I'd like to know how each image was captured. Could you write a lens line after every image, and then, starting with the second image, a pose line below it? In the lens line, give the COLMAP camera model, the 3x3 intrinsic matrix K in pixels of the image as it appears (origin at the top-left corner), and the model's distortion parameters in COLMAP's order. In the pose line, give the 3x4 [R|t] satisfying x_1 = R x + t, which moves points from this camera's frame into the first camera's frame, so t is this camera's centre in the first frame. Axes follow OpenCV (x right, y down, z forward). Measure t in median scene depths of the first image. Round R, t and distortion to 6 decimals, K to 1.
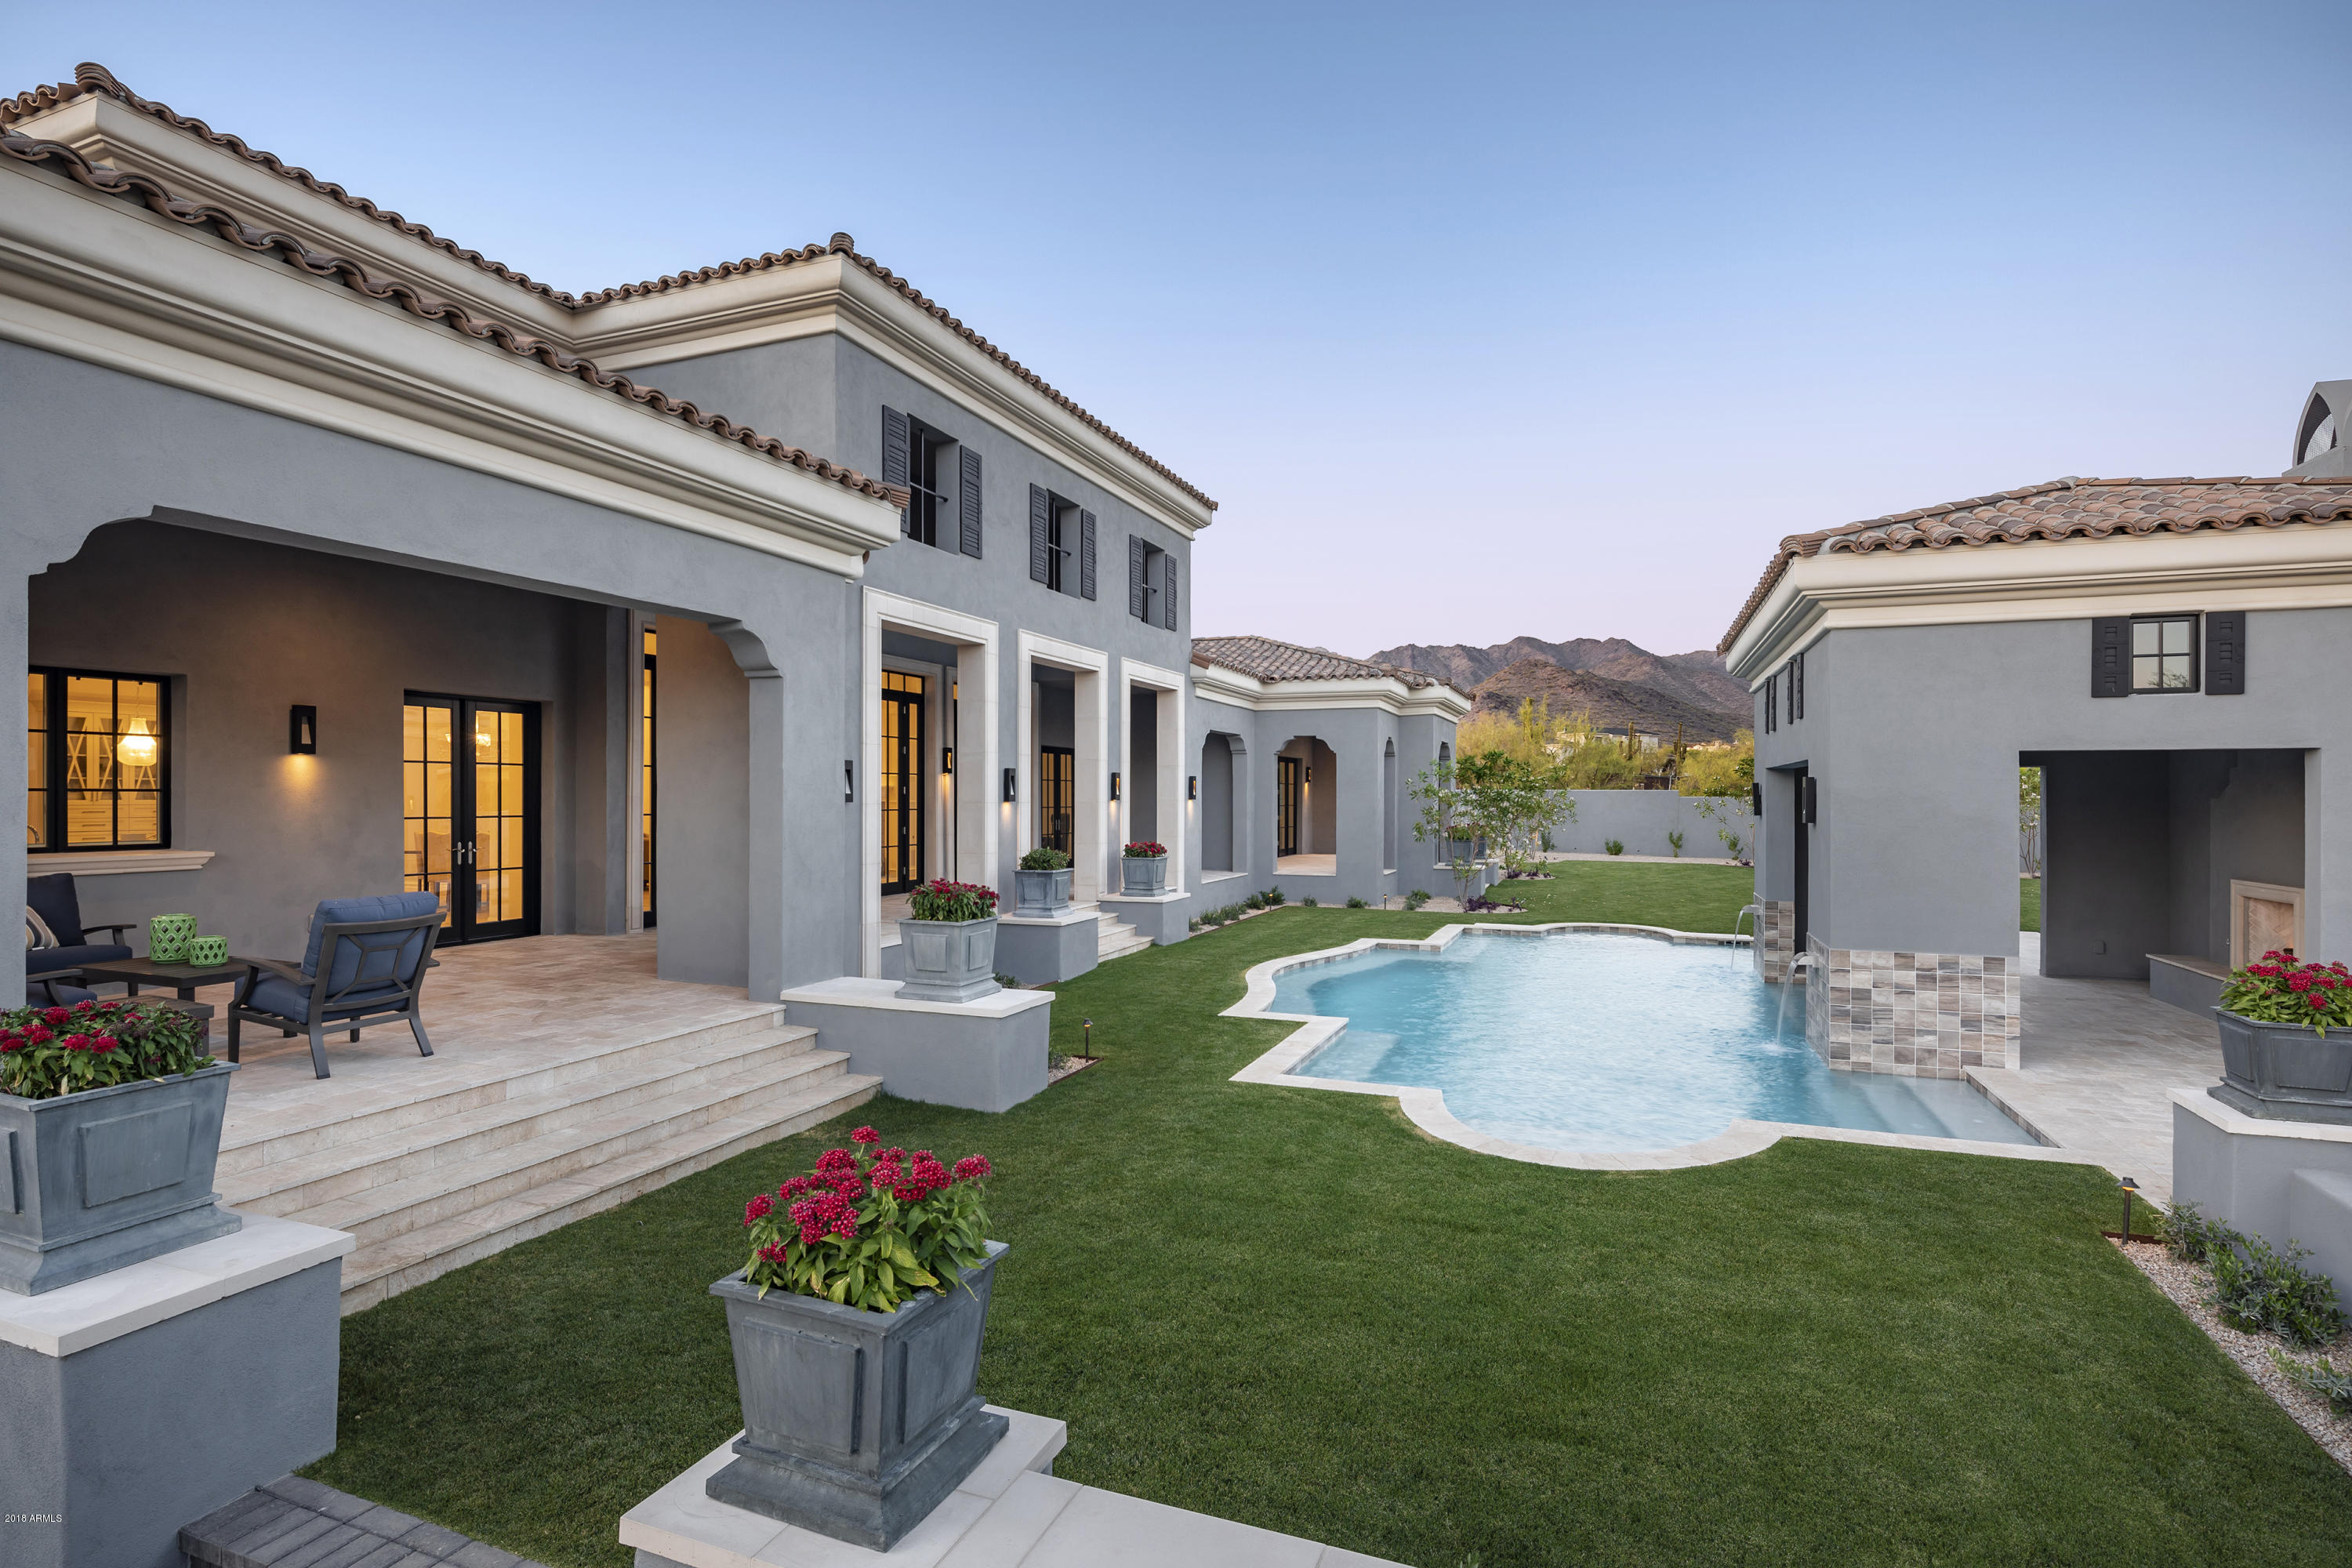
lens RADIAL K [[1151.1, 0, 1164.6], [0, 1151.1, 812.0], [0, 0, 1]] dist [0.005401, -0.002629]
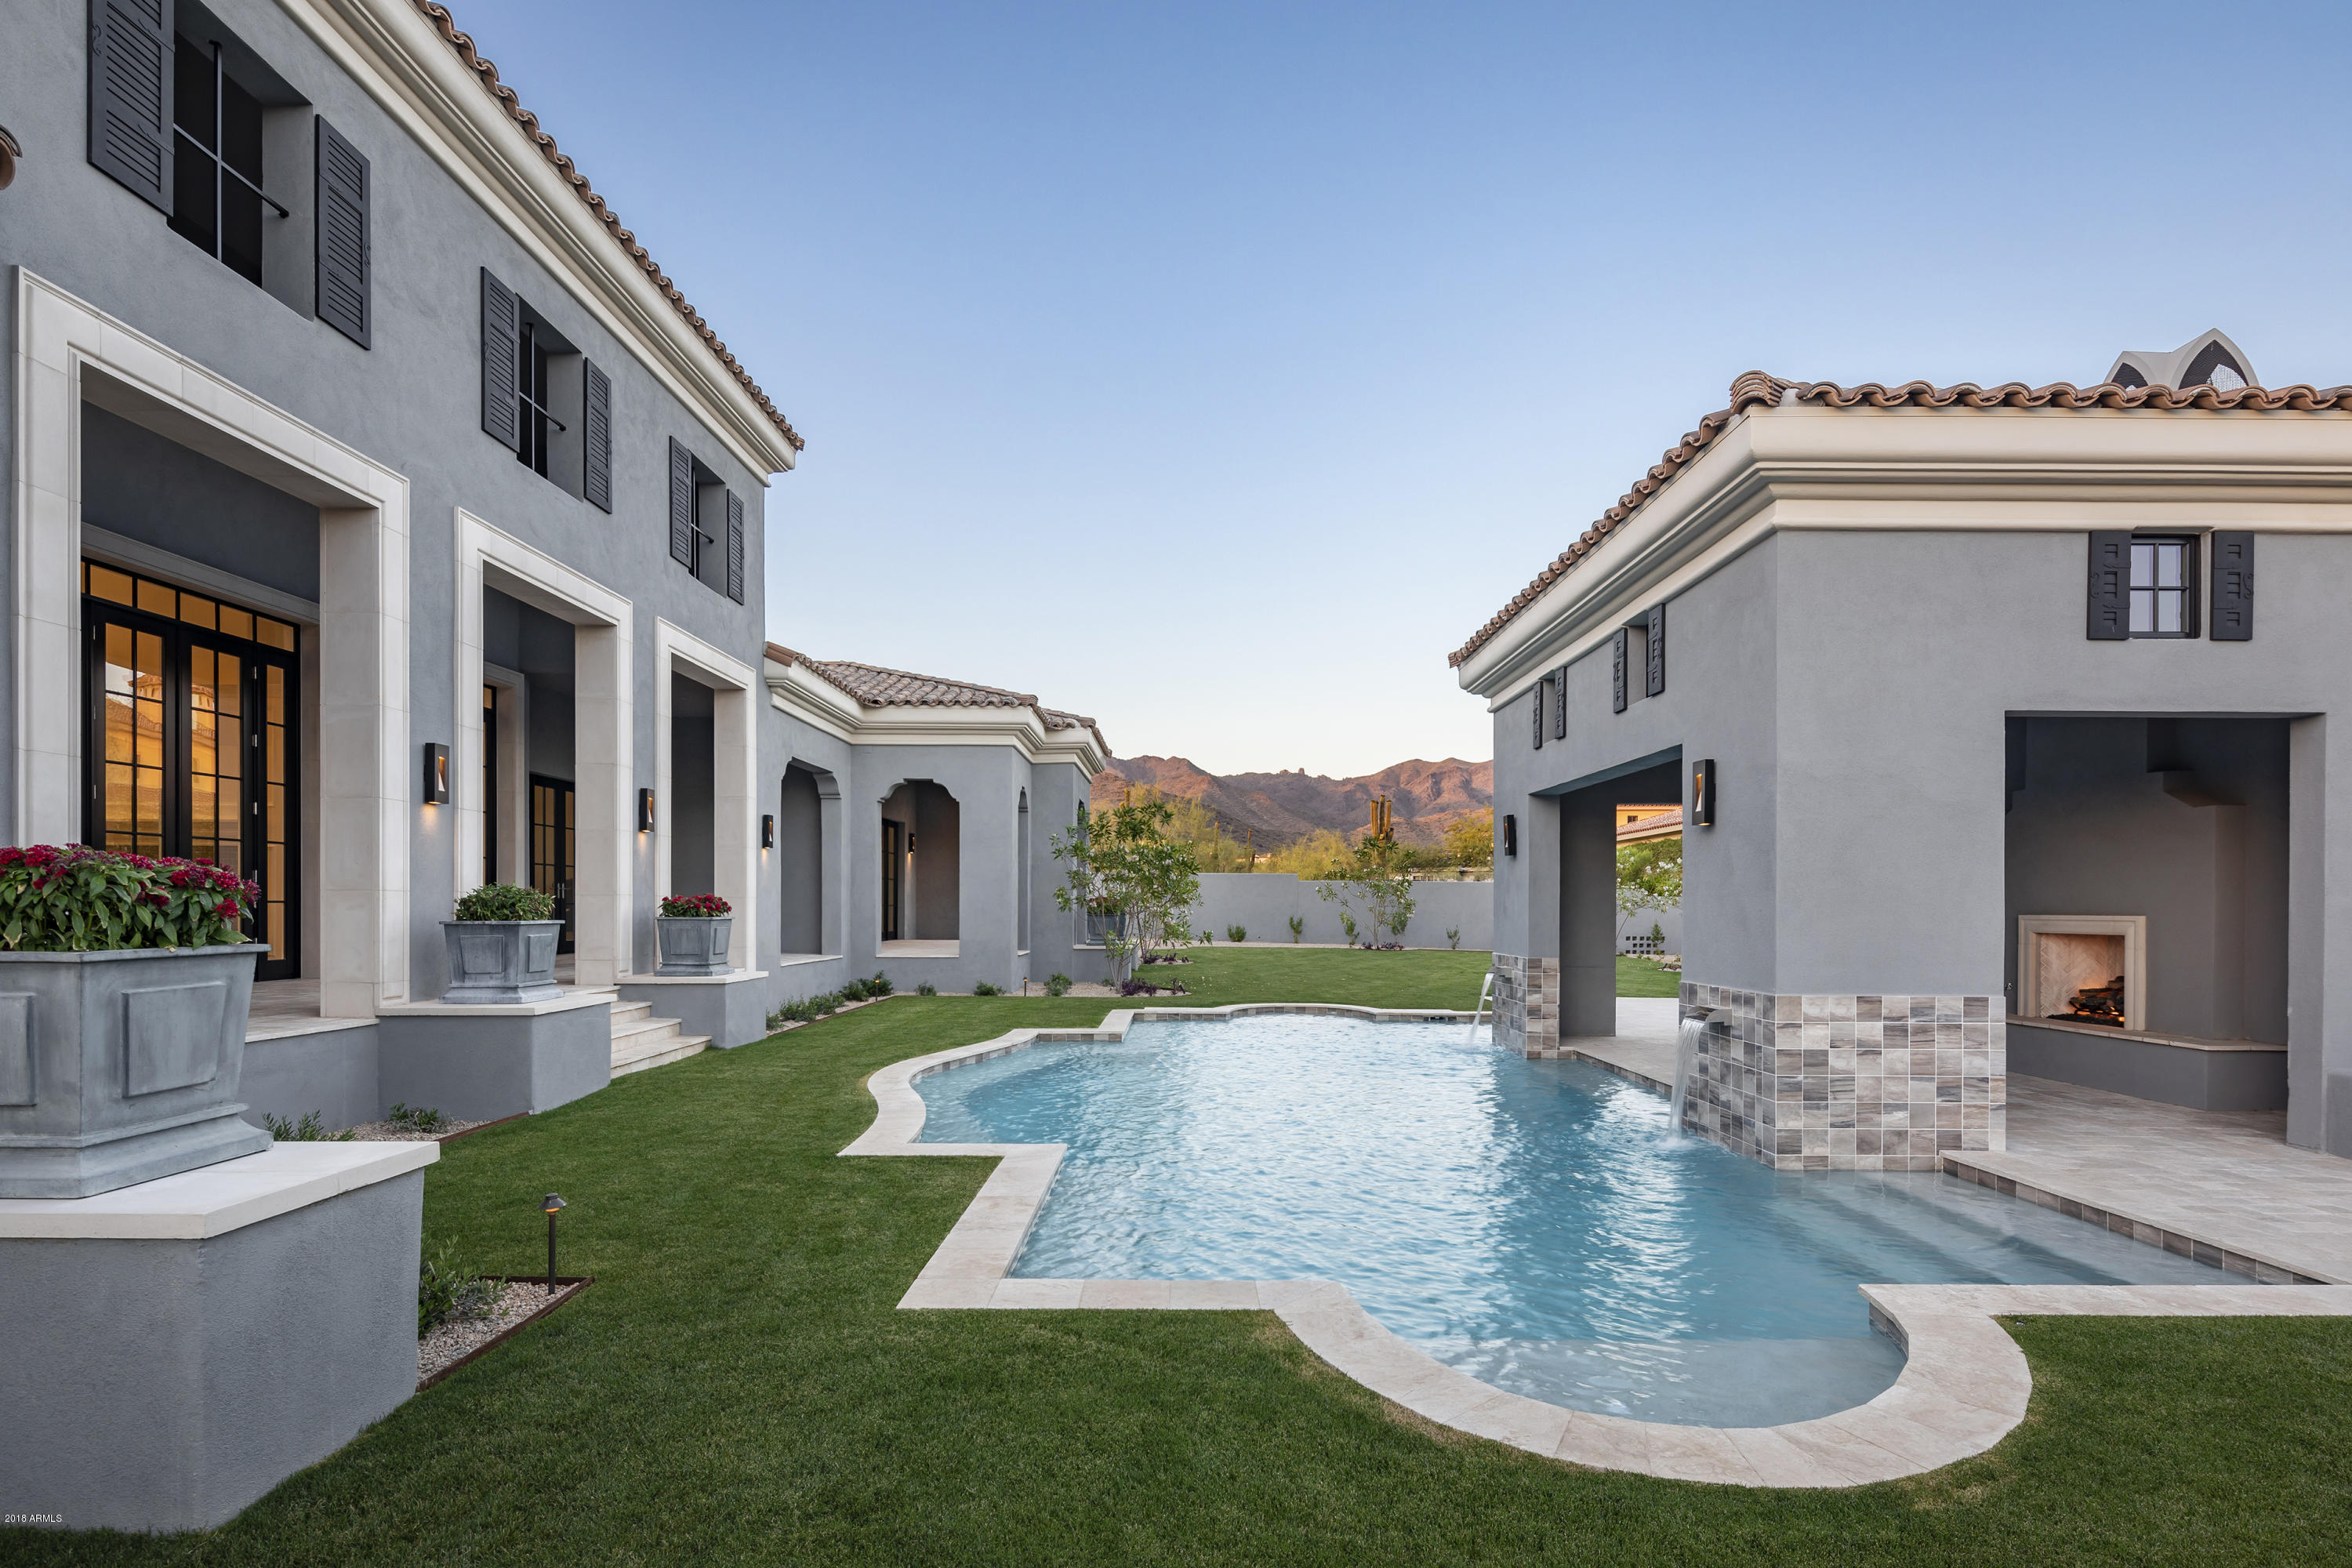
lens RADIAL K [[1151.1, 0, 1186.4], [0, 1151.1, 923.1], [0, 0, 1]] dist [0.005401, -0.002629]
pose [[0.926852, -0.001345, 0.375425, -0.005477], [0.001186, 0.999999, 0.000654, 0.055260], [-0.375425, -0.000161, 0.926853, 0.363815]]
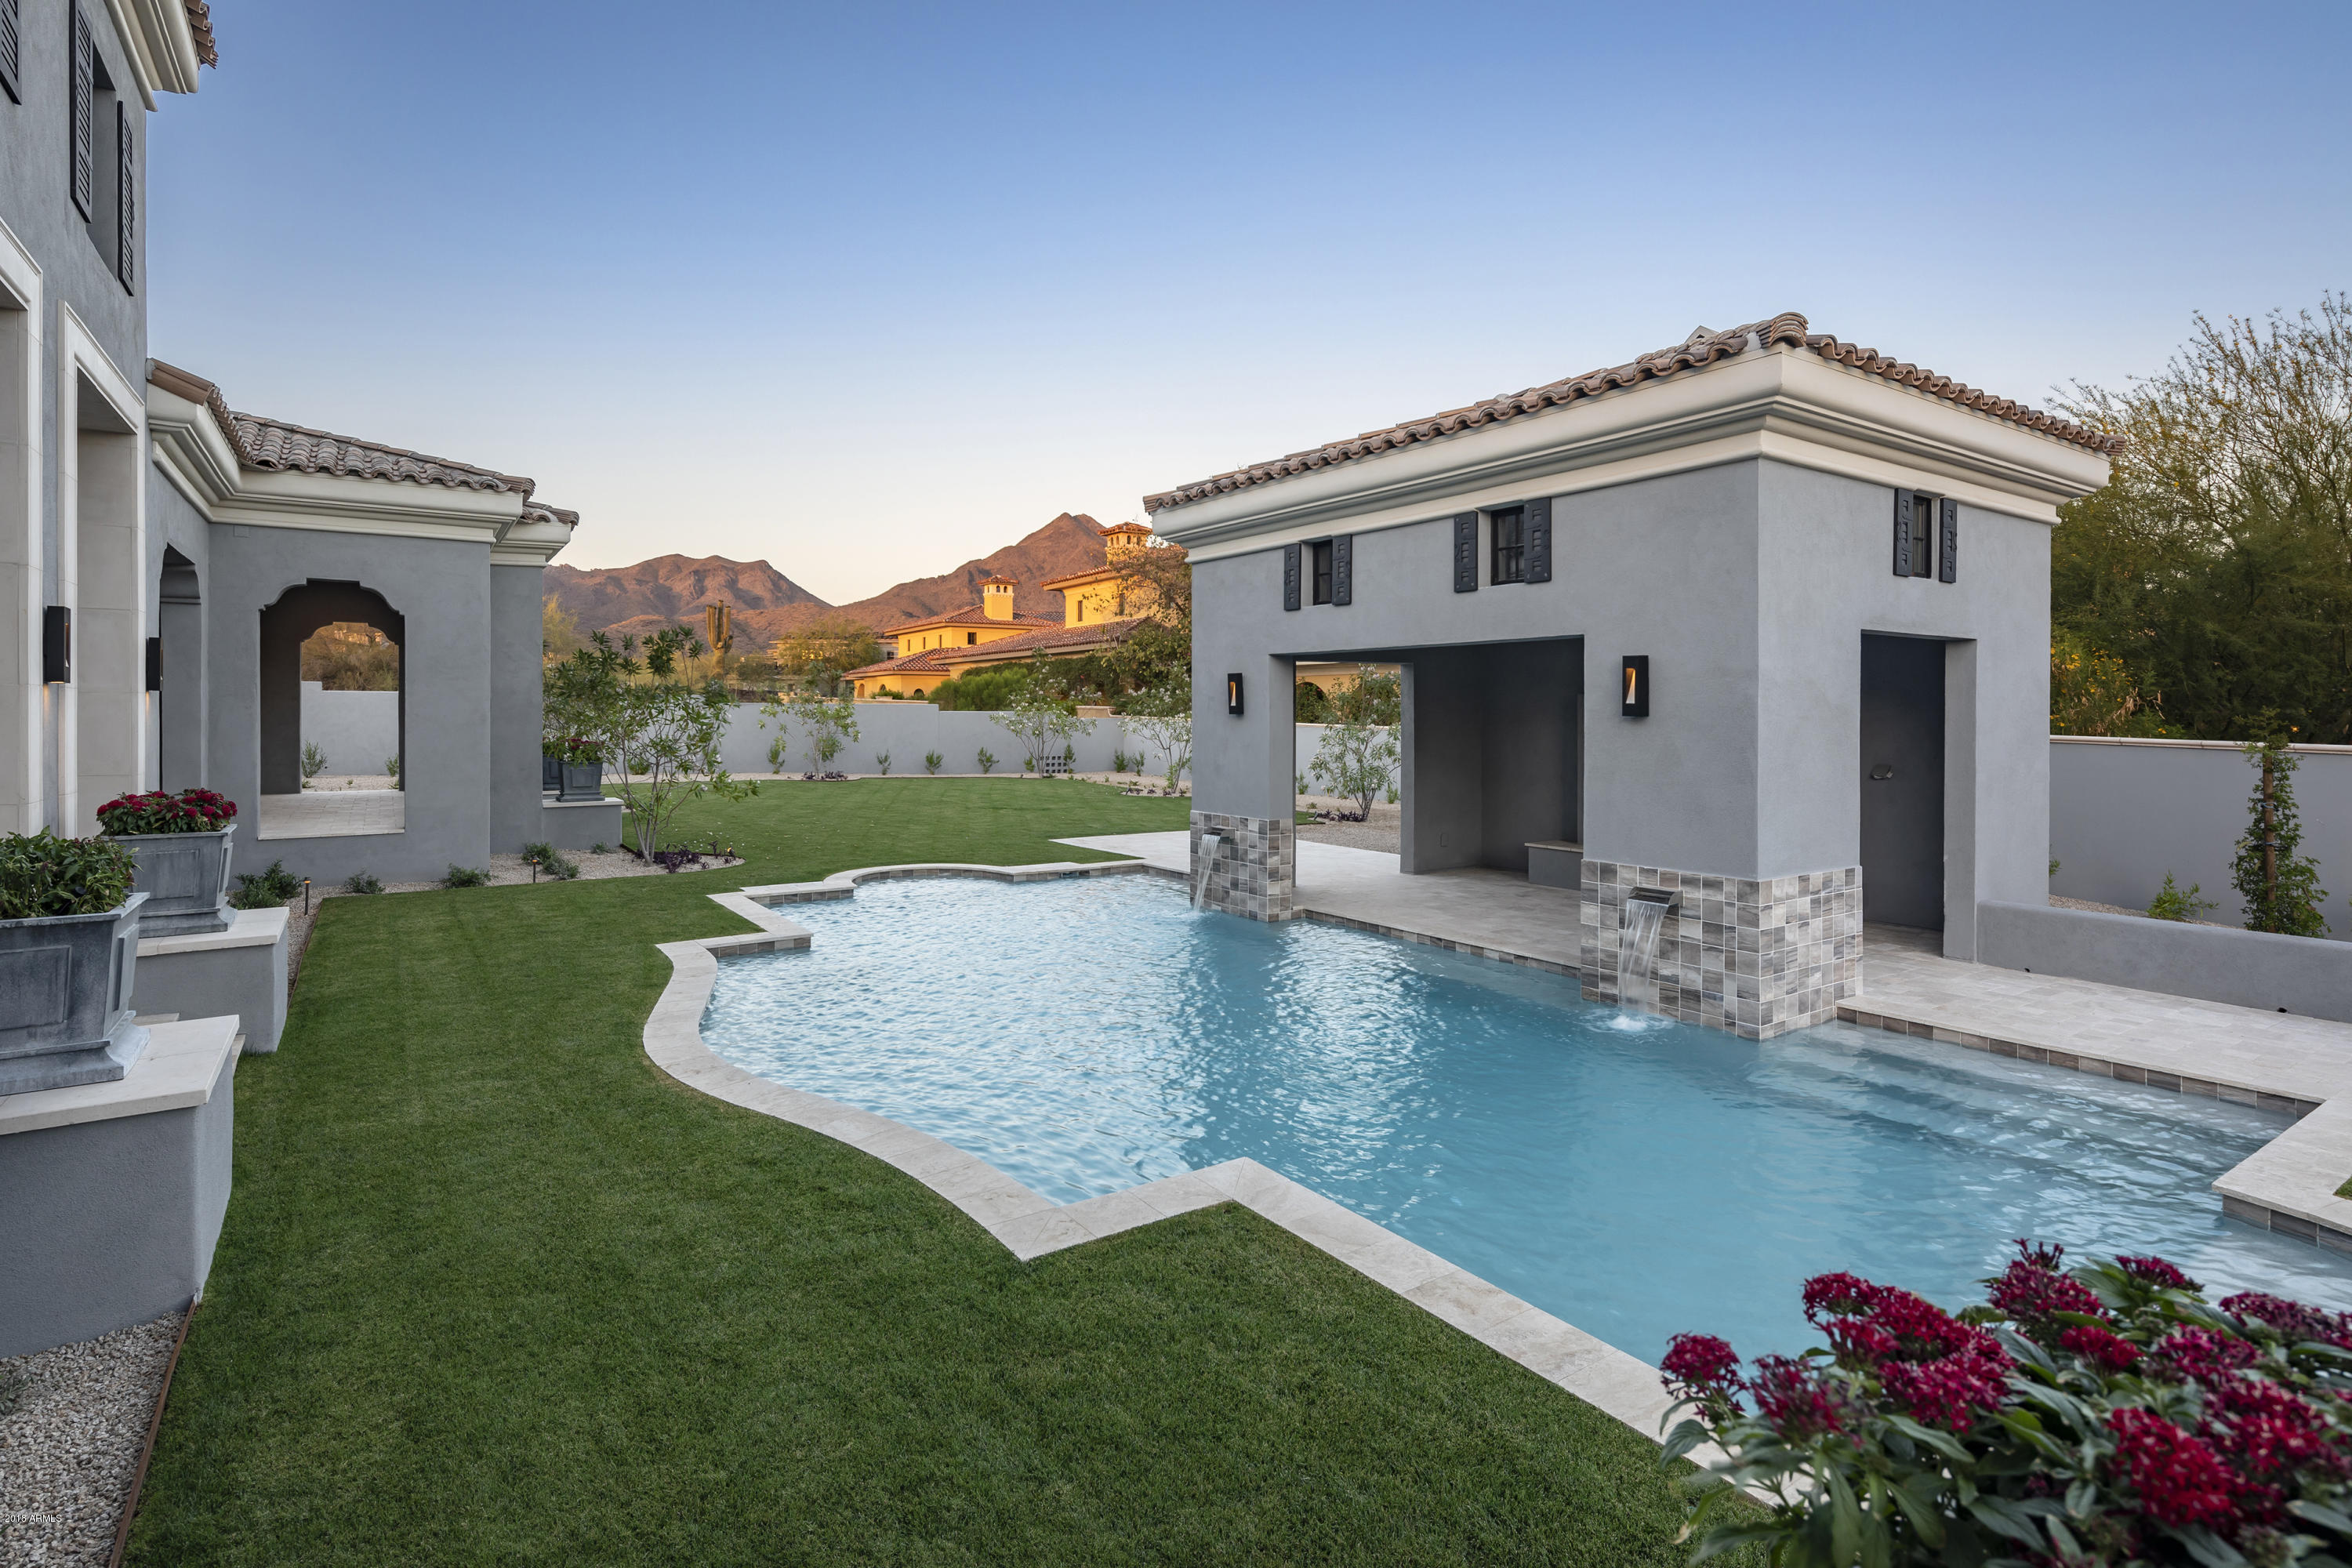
lens RADIAL K [[1151.1, 0, 1138.4], [0, 1151.1, 720.4], [0, 0, 1]] dist [0.005401, -0.002629]
pose [[0.564419, -0.006320, 0.825464, -0.200249], [0.011004, 0.999939, 0.000132, 0.007193], [-0.825415, 0.009009, 0.564455, 0.668520]]
